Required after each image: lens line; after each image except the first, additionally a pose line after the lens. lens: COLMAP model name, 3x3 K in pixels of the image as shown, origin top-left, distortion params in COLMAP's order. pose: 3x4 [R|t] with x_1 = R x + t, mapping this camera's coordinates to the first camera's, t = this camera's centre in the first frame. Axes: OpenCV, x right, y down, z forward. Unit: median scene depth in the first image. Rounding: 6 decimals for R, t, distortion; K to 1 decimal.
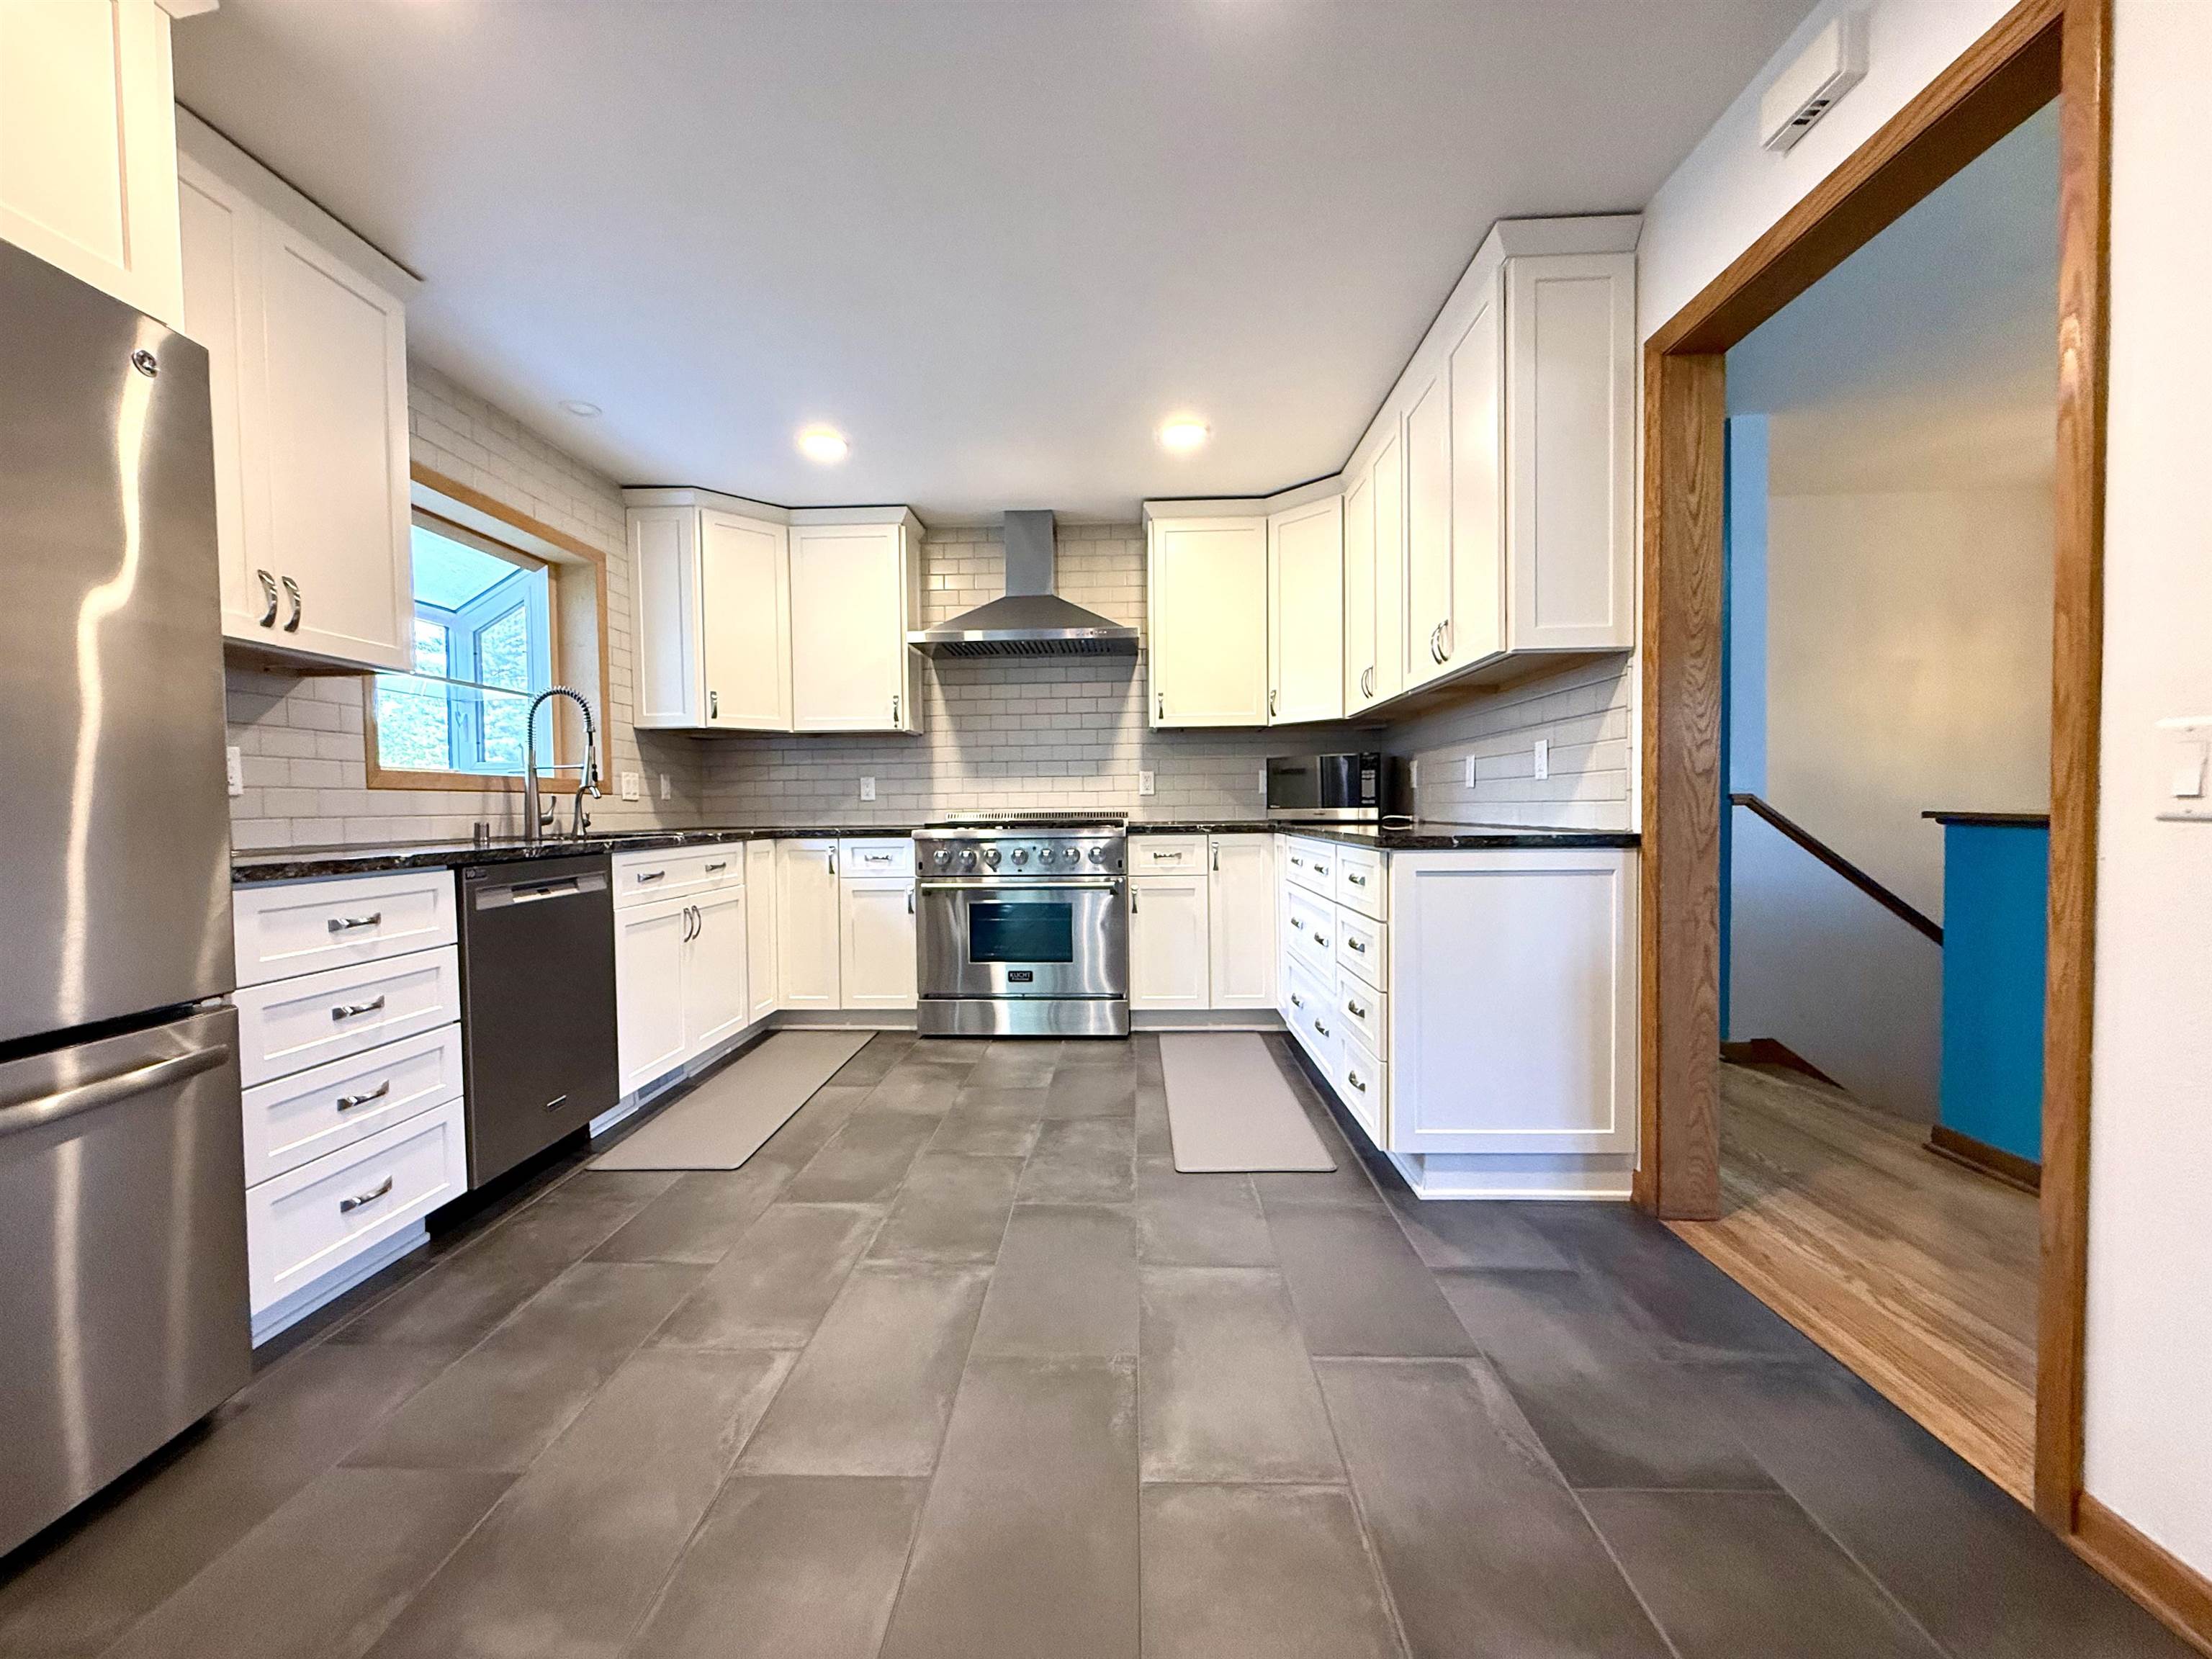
lens RADIAL K [[882.0, 0, 1101.1], [0, 882.0, 831.2], [0, 0, 1]] dist [0.000944, -0.000112]
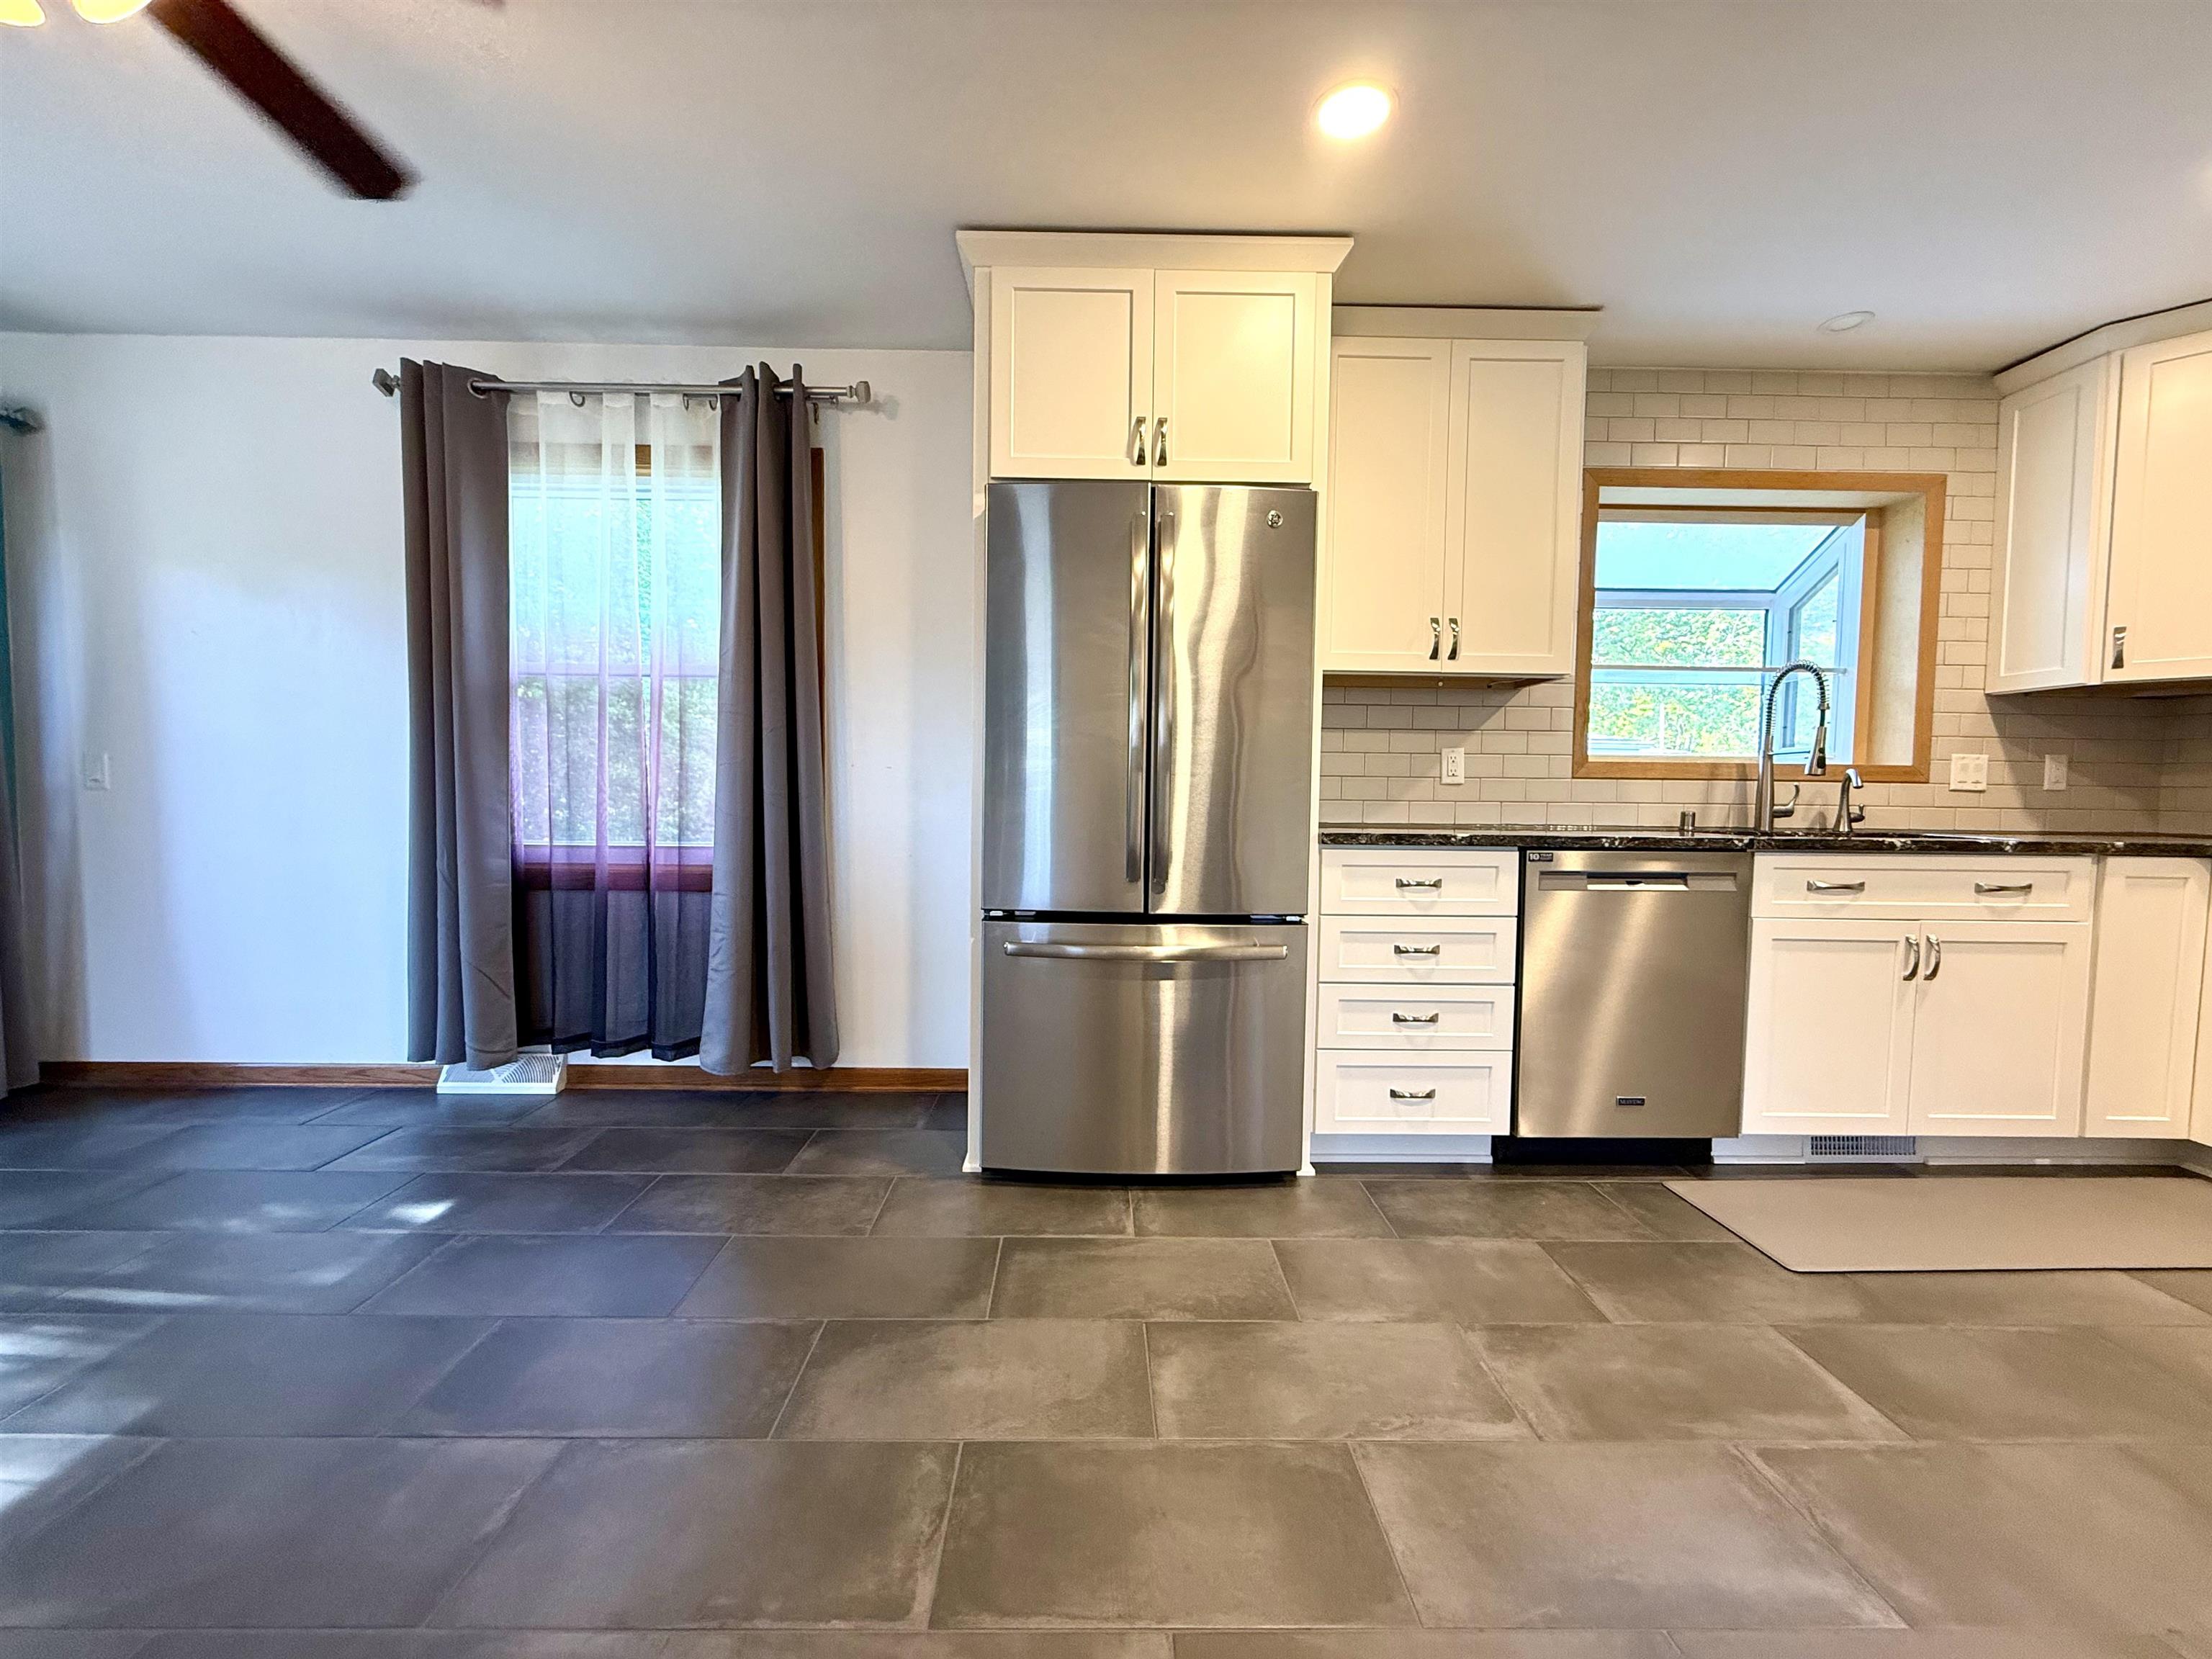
lens RADIAL K [[882.0, 0, 1101.1], [0, 882.0, 831.2], [0, 0, 1]] dist [0.000944, -0.000112]
pose [[0.046685, 0.060990, -0.997046, 0.197520], [-0.041774, 0.997380, 0.059054, -0.014229], [0.998036, 0.038894, 0.049111, 0.221457]]
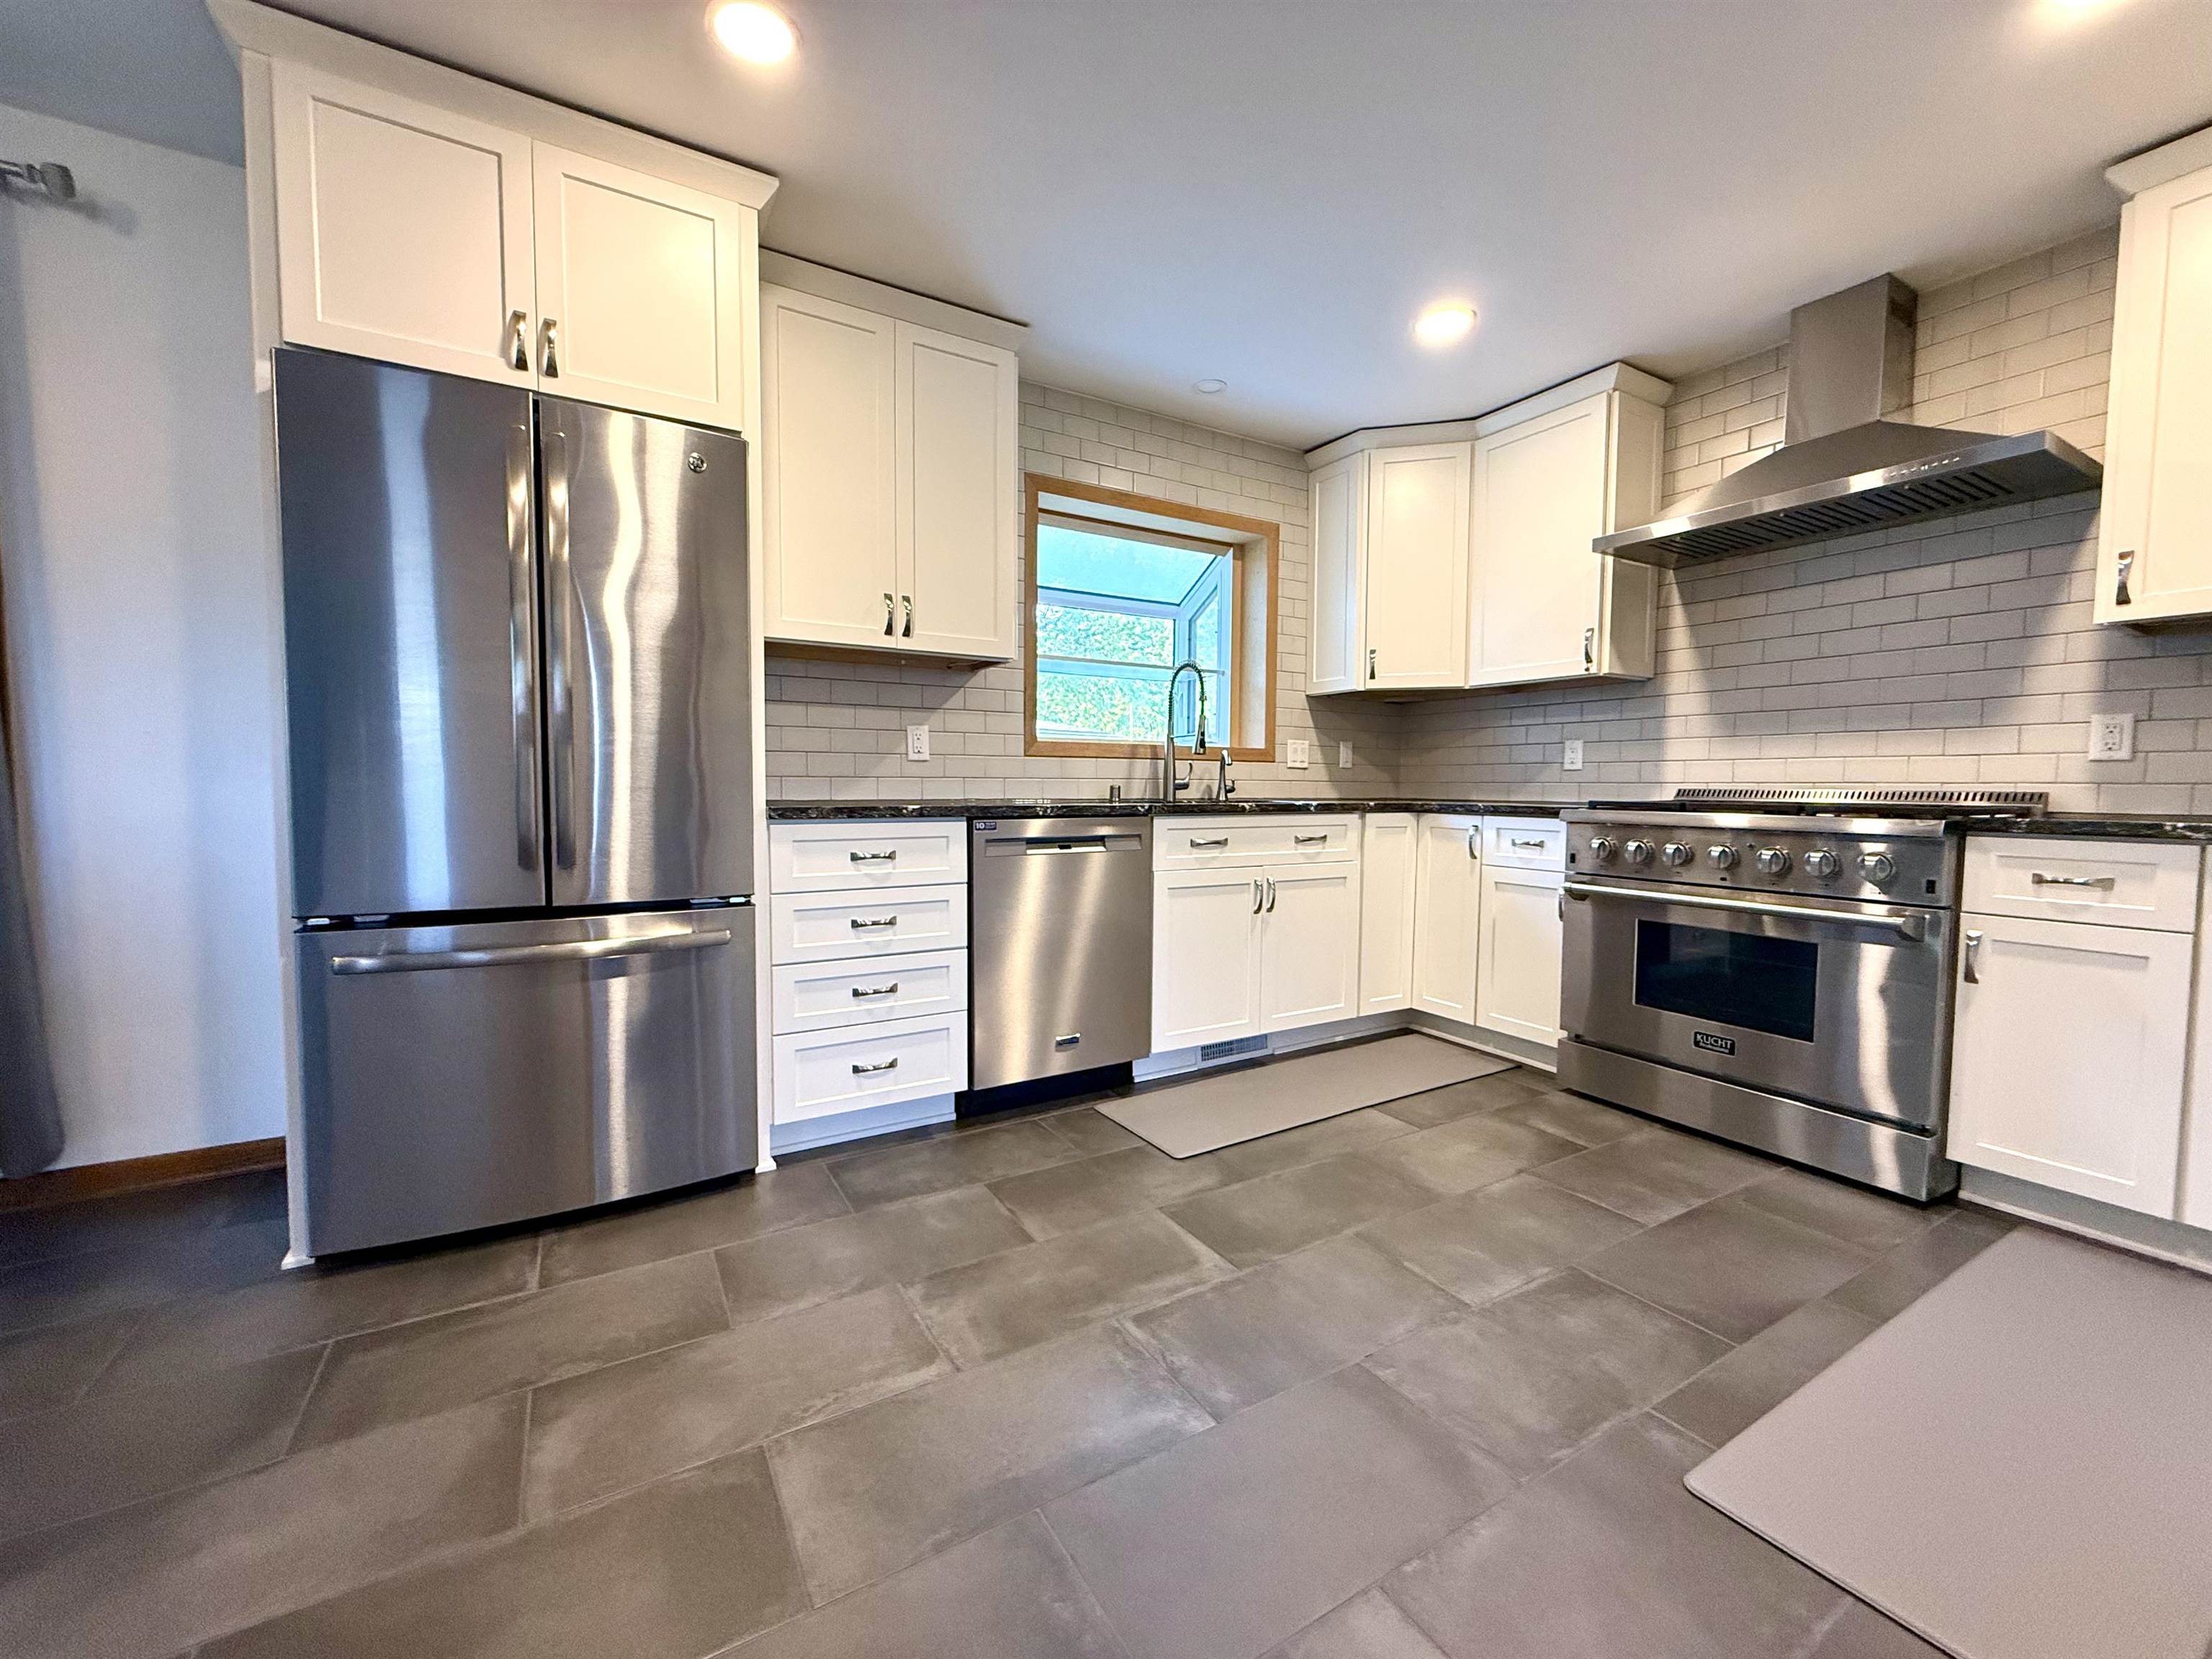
lens RADIAL K [[882.0, 0, 1101.1], [0, 882.0, 831.2], [0, 0, 1]] dist [0.000944, -0.000112]
pose [[0.538036, 0.061857, -0.840649, 0.198793], [-0.037386, 0.998074, 0.049513, -0.004745], [0.842092, 0.004788, 0.539312, 0.275440]]
